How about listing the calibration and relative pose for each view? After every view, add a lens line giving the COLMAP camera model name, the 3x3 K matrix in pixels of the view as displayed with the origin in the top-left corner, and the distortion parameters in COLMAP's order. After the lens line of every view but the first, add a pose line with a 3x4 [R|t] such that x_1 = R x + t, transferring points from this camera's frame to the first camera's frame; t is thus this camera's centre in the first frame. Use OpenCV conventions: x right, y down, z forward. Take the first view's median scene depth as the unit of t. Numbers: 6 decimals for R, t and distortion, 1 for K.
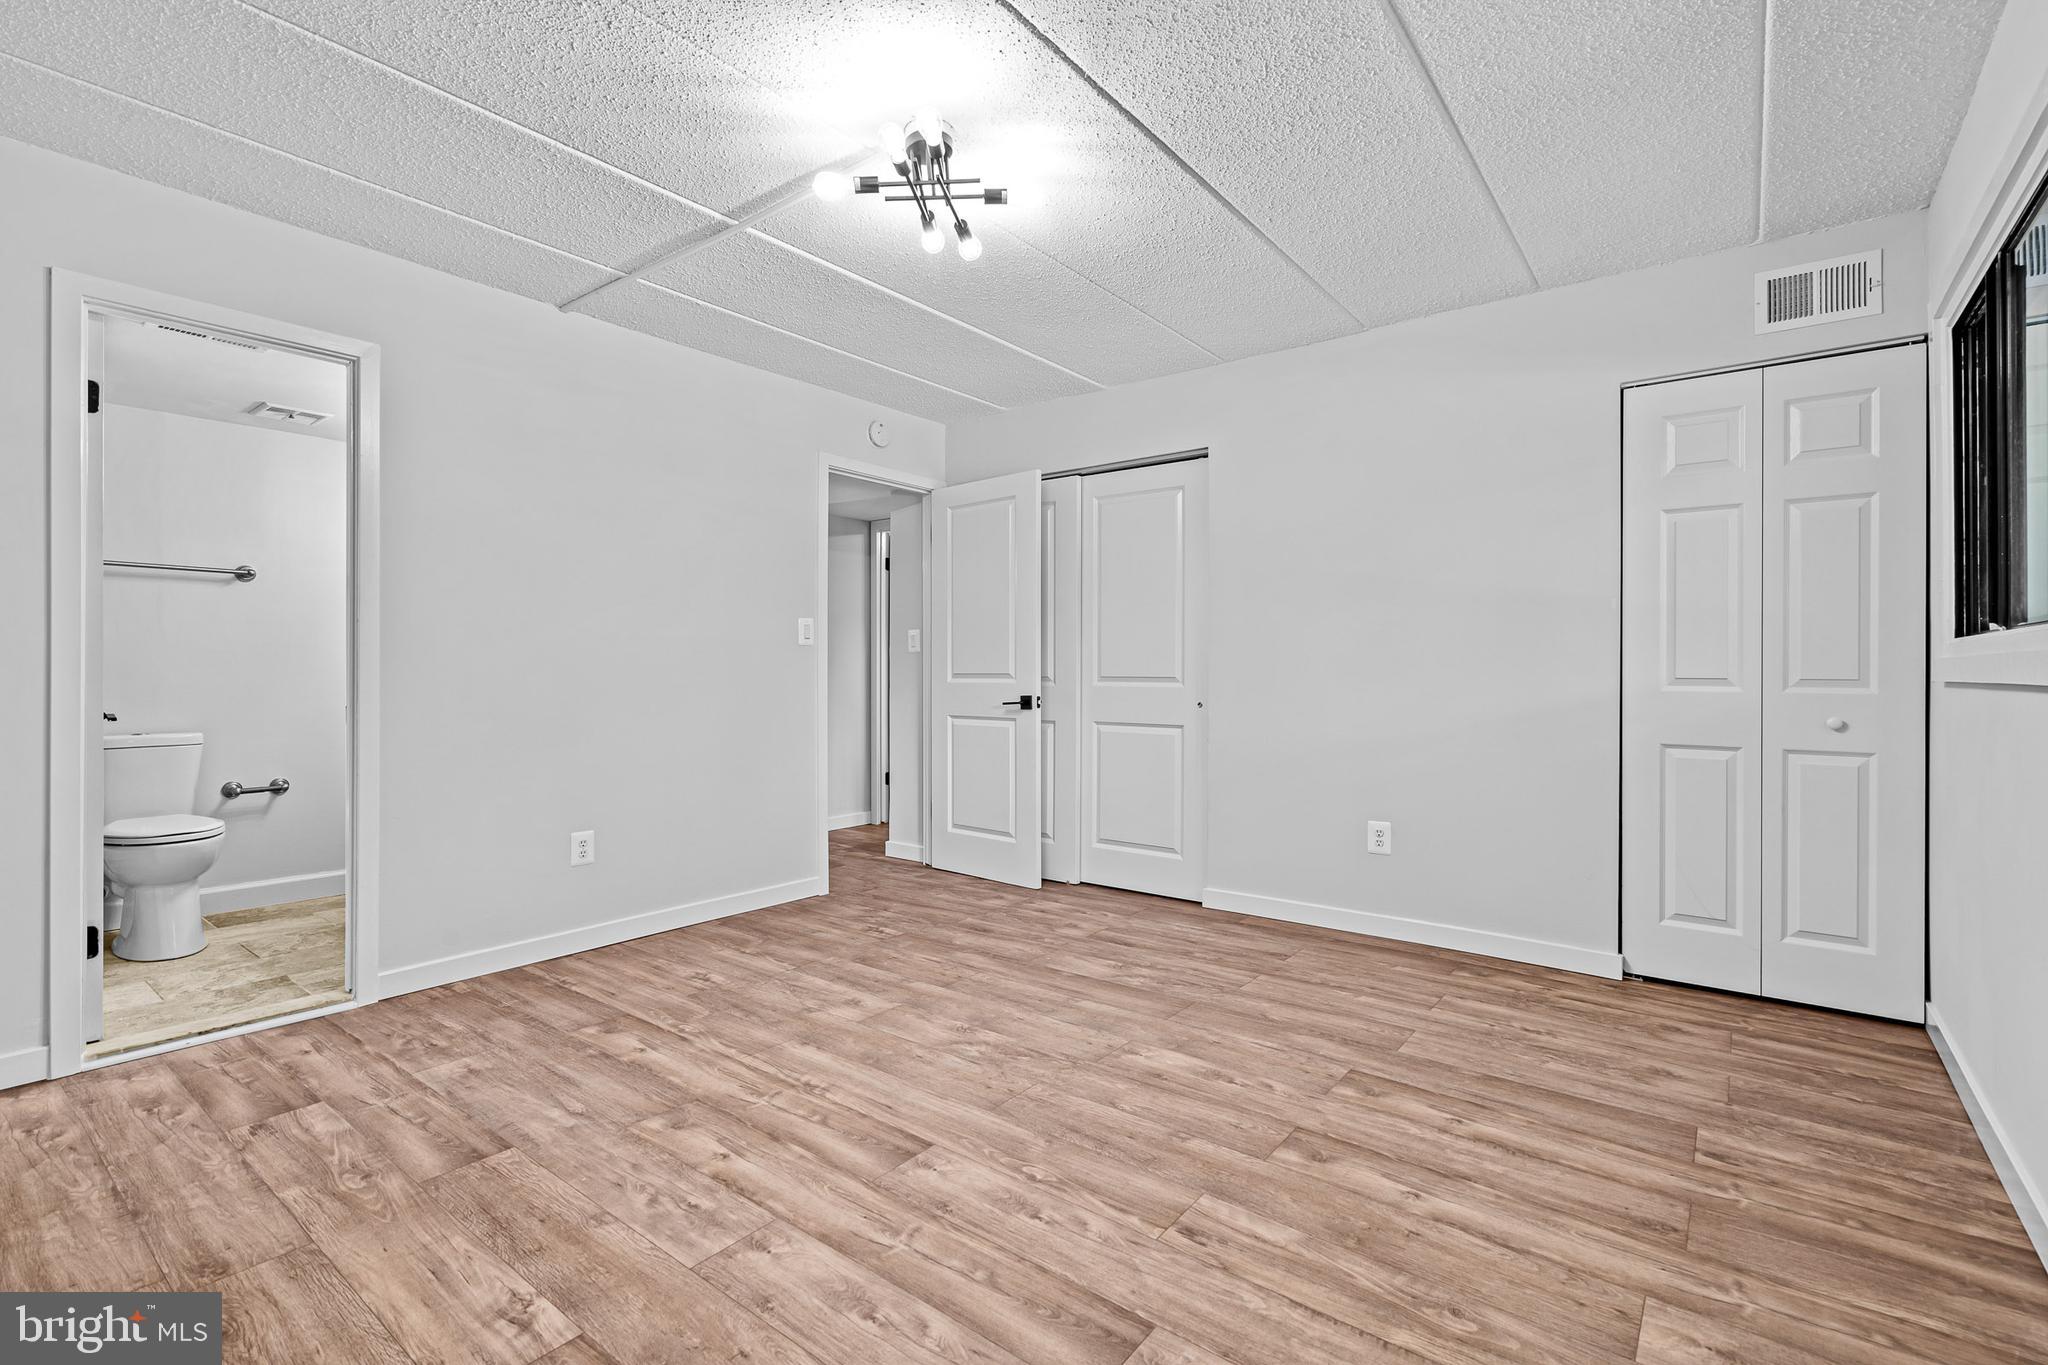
lens RADIAL K [[941.4, 0, 1023.5], [0, 941.4, 685.9], [0, 0, 1]] dist [-0.002783, 0.000024]
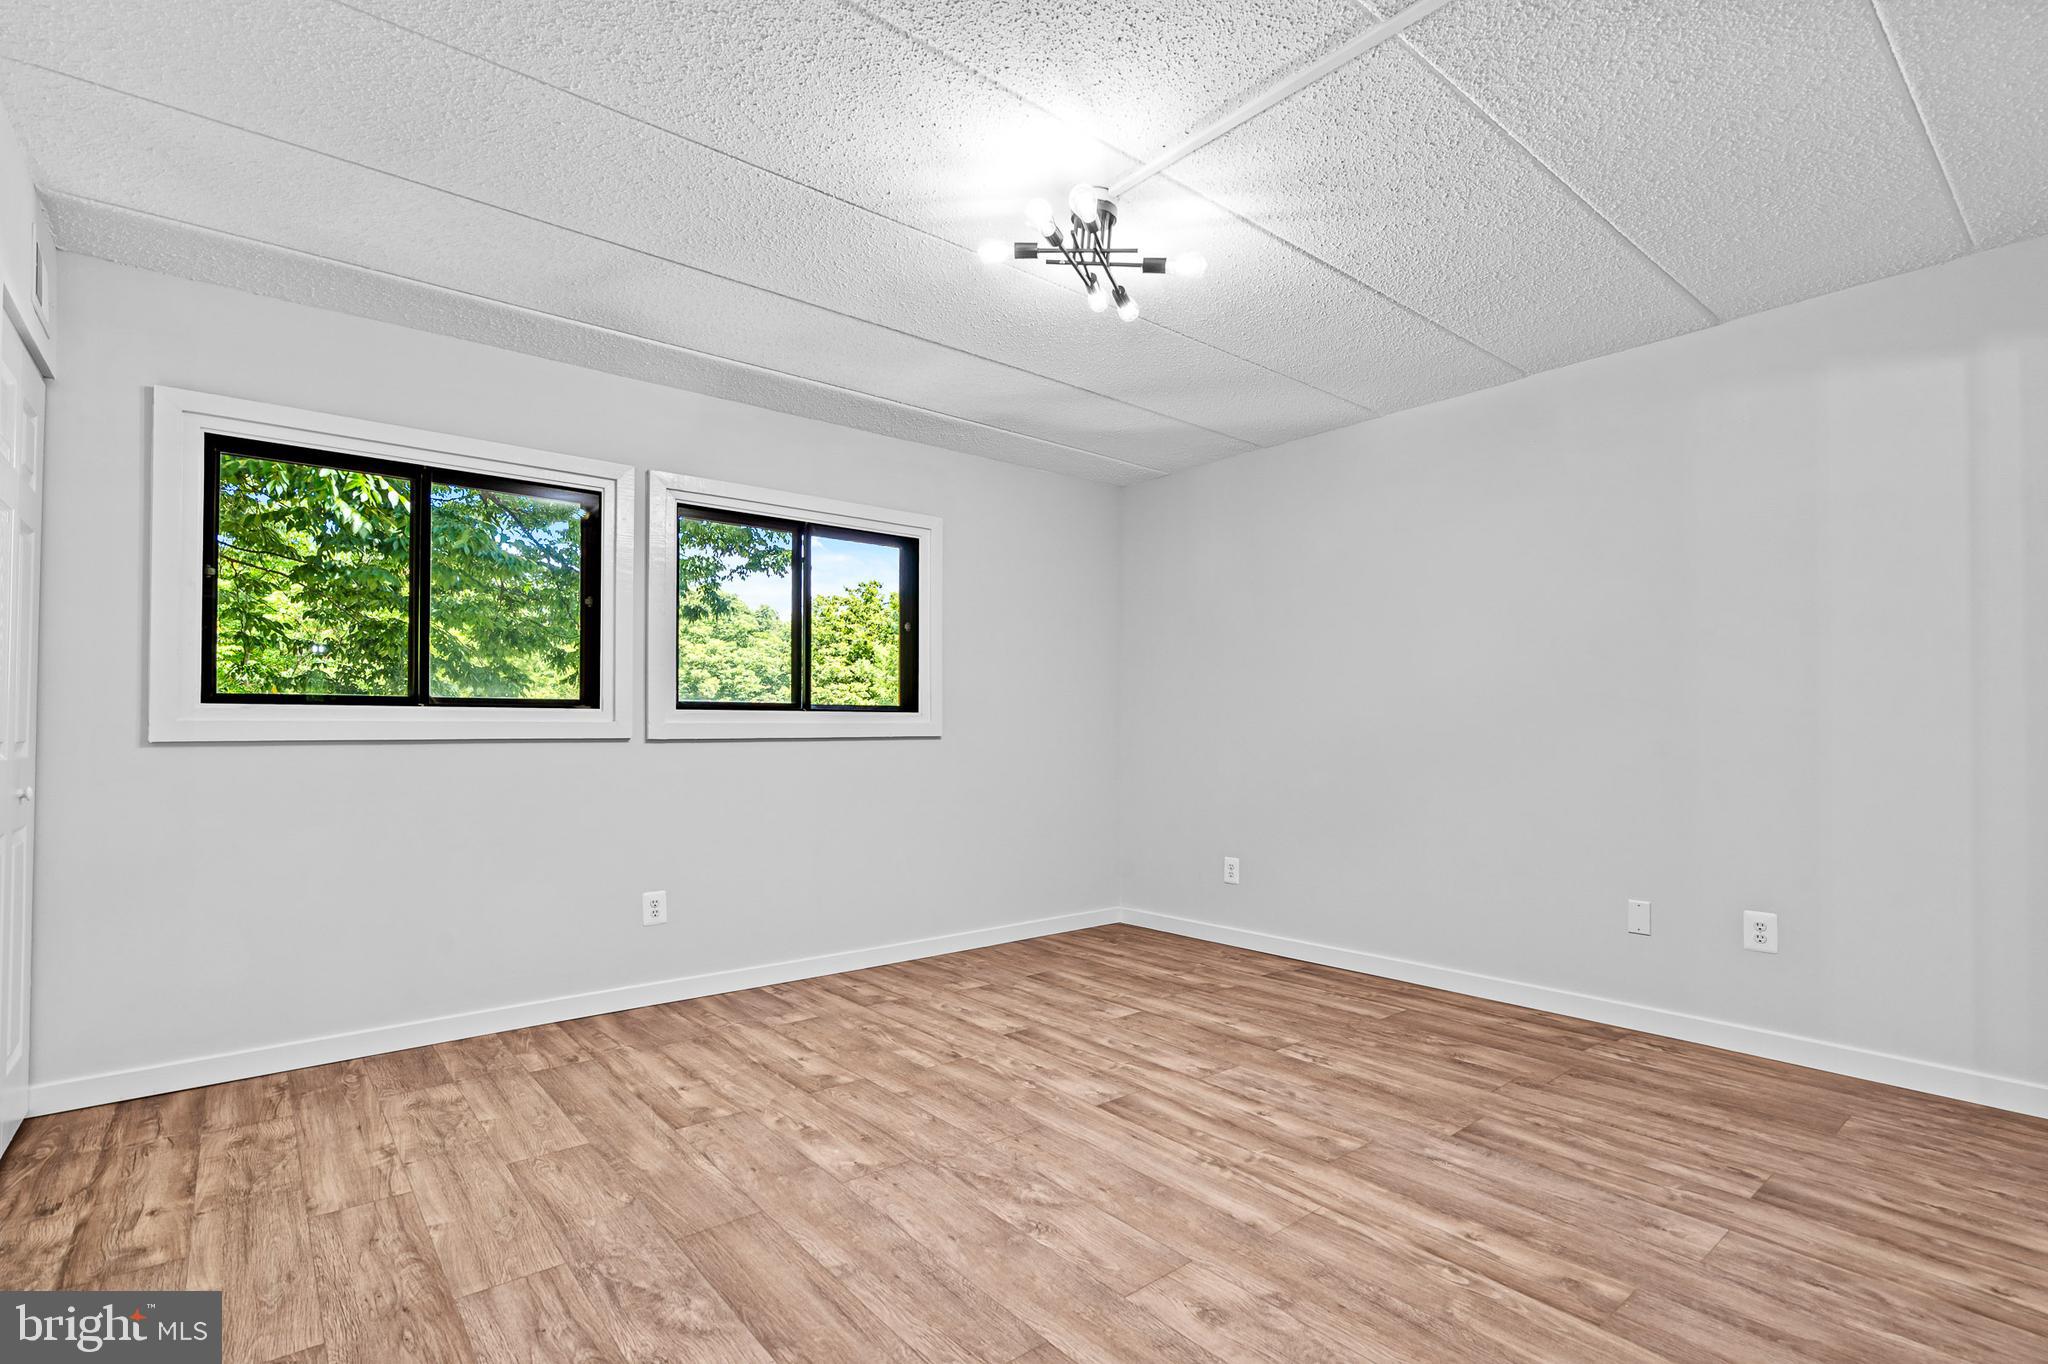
lens RADIAL K [[941.4, 0, 1023.5], [0, 941.4, 685.4], [0, 0, 1]] dist [-0.002783, 0.000024]
pose [[-0.974800, 0.011837, 0.222768, -0.263352], [0.004428, 0.999421, -0.033732, -0.032659], [-0.223038, -0.031895, -0.974288, 2.077981]]
